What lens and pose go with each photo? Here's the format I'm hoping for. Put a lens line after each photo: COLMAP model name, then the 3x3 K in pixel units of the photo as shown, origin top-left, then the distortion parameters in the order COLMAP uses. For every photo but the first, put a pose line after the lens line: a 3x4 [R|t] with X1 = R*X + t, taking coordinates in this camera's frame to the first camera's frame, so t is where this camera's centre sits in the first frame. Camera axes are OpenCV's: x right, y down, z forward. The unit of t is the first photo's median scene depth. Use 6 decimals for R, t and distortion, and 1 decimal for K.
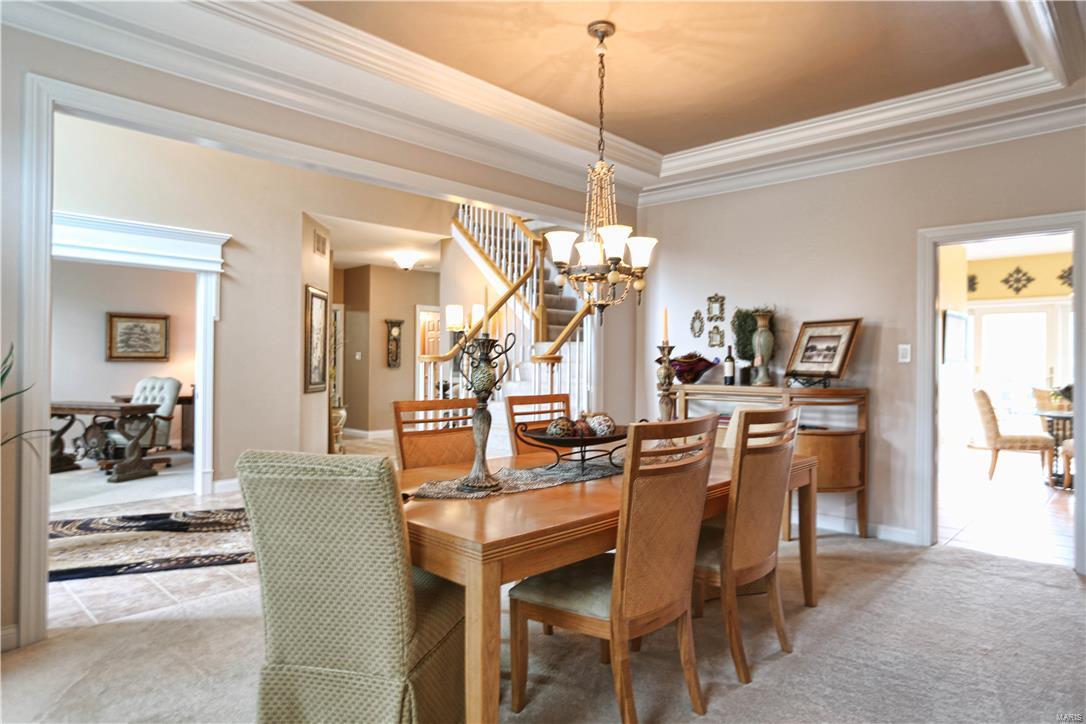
lens RADIAL K [[641.7, 0, 542.5], [0, 641.7, 356.5], [0, 0, 1]] dist [0.003937, 0.004504]
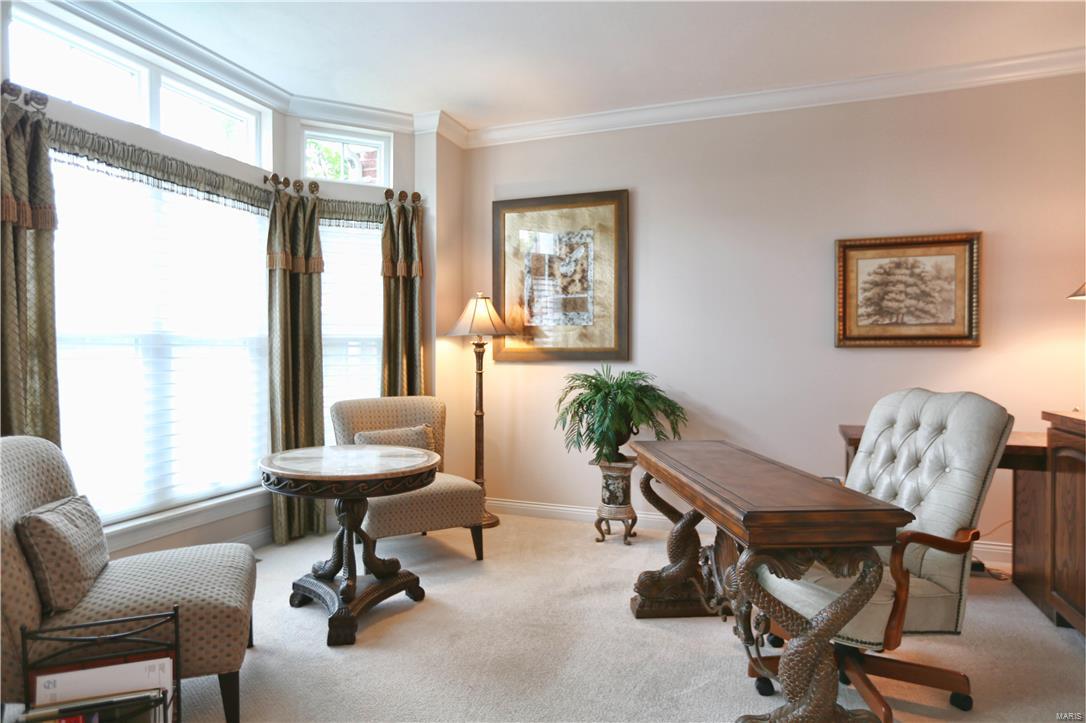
lens RADIAL K [[641.7, 0, 541.8], [0, 641.7, 356.3], [0, 0, 1]] dist [0.003937, 0.004504]
pose [[0.412023, 0.002516, -0.911170, -0.390759], [0.003723, 0.999983, 0.004445, 0.013117], [0.911166, -0.005223, 0.412007, 0.699755]]
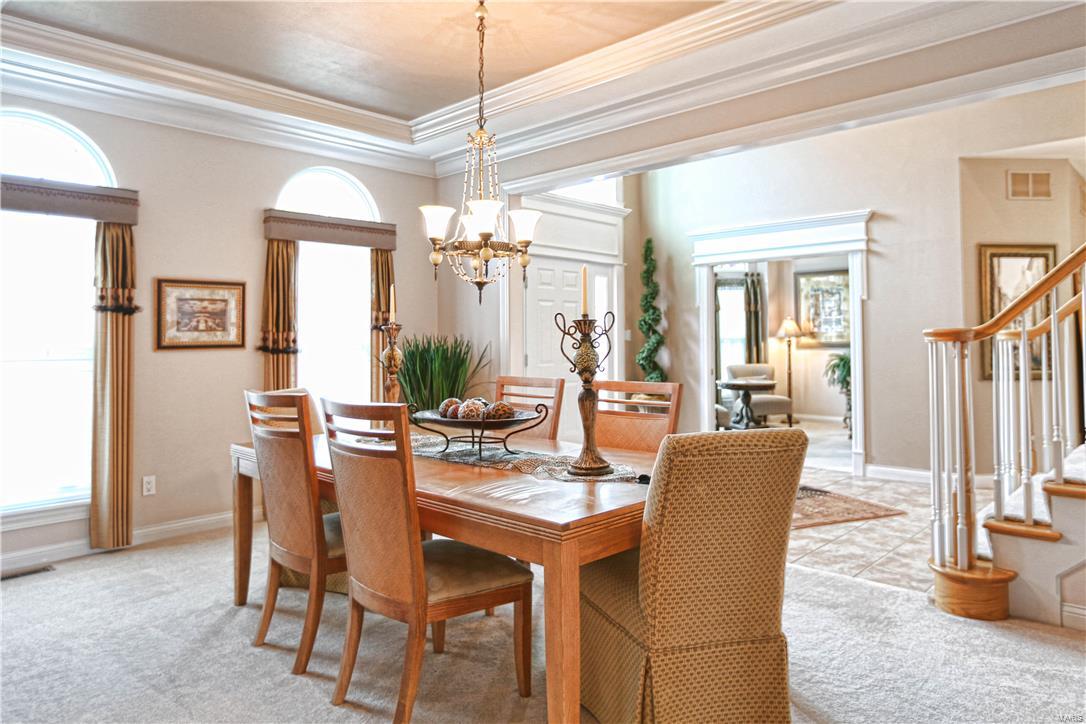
lens RADIAL K [[714.6, 0, 559.4], [0, 714.6, 320.5], [0, 0, 1]] dist [-0.055753, -0.000980]
pose [[0.019680, -0.030360, -0.999345, 0.441241], [0.011137, 0.999484, -0.030145, 0.002668], [0.999744, -0.010536, 0.020008, 0.410285]]
